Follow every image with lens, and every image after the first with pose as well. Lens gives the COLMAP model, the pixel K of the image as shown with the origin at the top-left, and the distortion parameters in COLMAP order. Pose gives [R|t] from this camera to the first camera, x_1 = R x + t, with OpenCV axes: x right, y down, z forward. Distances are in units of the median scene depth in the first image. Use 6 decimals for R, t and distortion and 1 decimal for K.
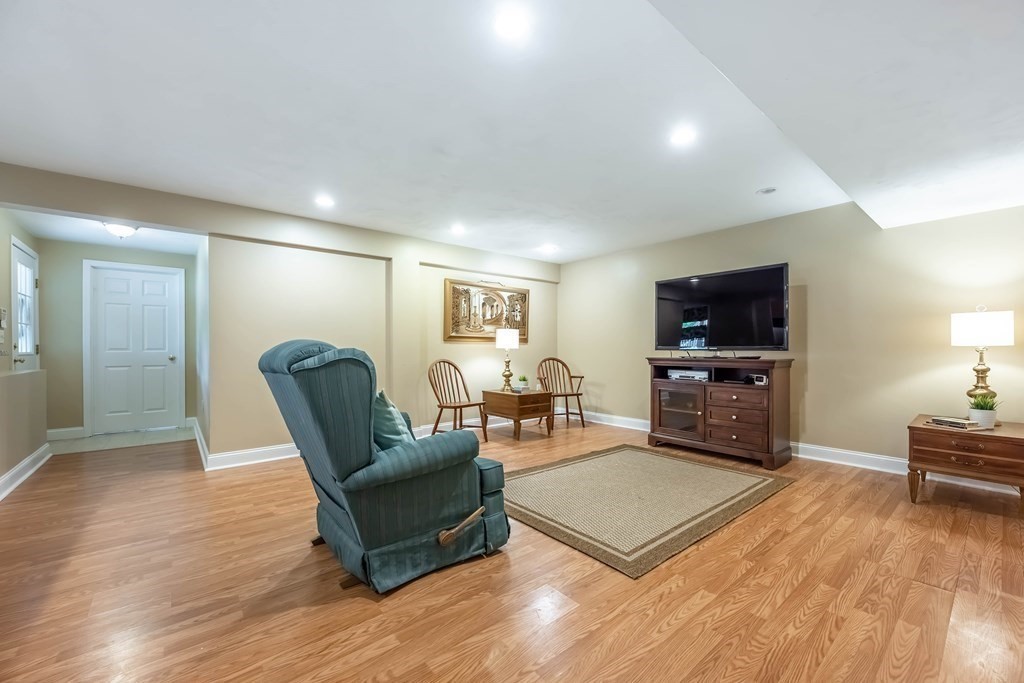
lens RADIAL K [[411.9, 0, 513.6], [0, 411.9, 347.6], [0, 0, 1]] dist [-0.007893, 0.000946]
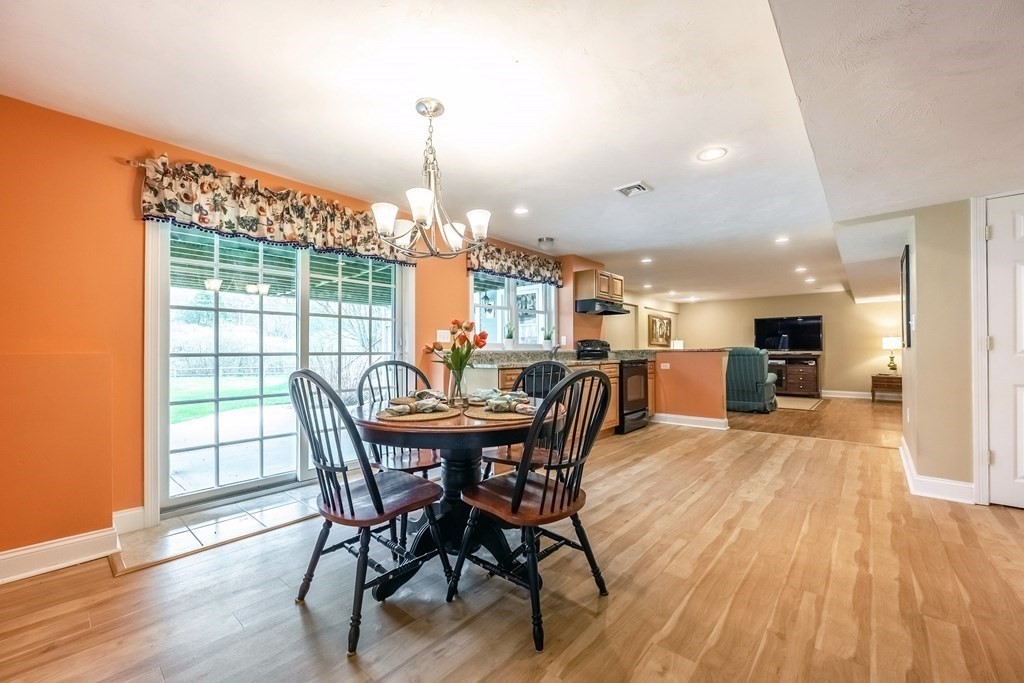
lens RADIAL K [[411.9, 0, 510.0], [0, 411.9, 345.7], [0, 0, 1]] dist [-0.007893, 0.000946]
pose [[0.987683, -0.000425, 0.156470, -1.502761], [0.001752, 0.999964, -0.008349, -0.006449], [-0.156461, 0.008520, 0.987647, -1.097447]]
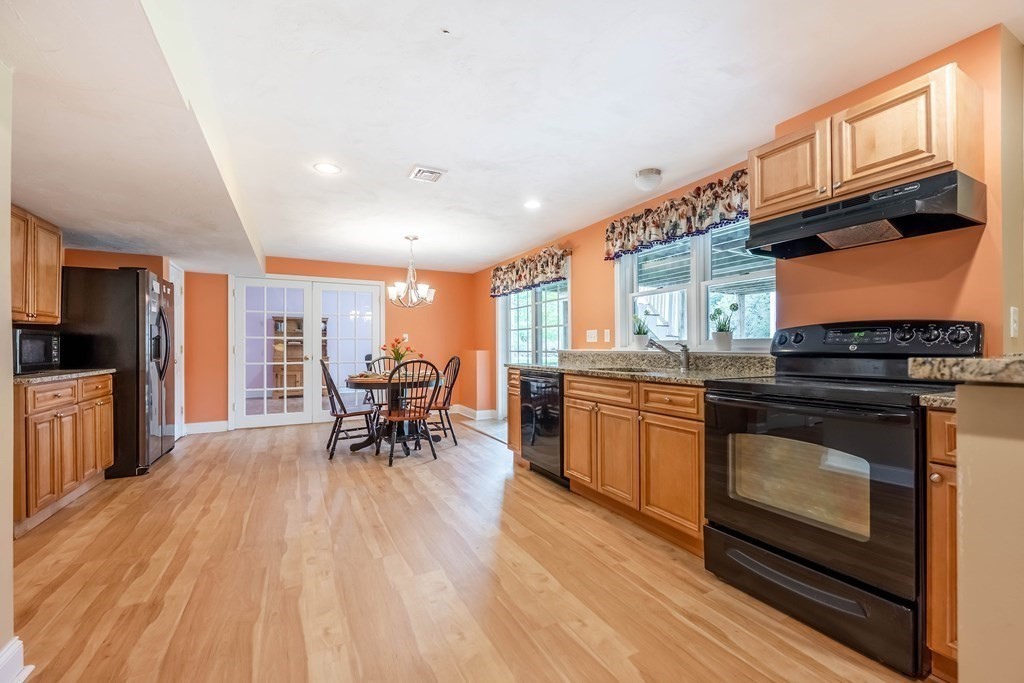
lens RADIAL K [[411.9, 0, 511.2], [0, 411.9, 345.0], [0, 0, 1]] dist [-0.007893, 0.000946]
pose [[-0.207498, -0.001080, -0.978235, 3.187227], [0.007601, 0.999967, -0.002717, -0.049094], [0.978206, -0.007999, -0.207483, 3.612677]]
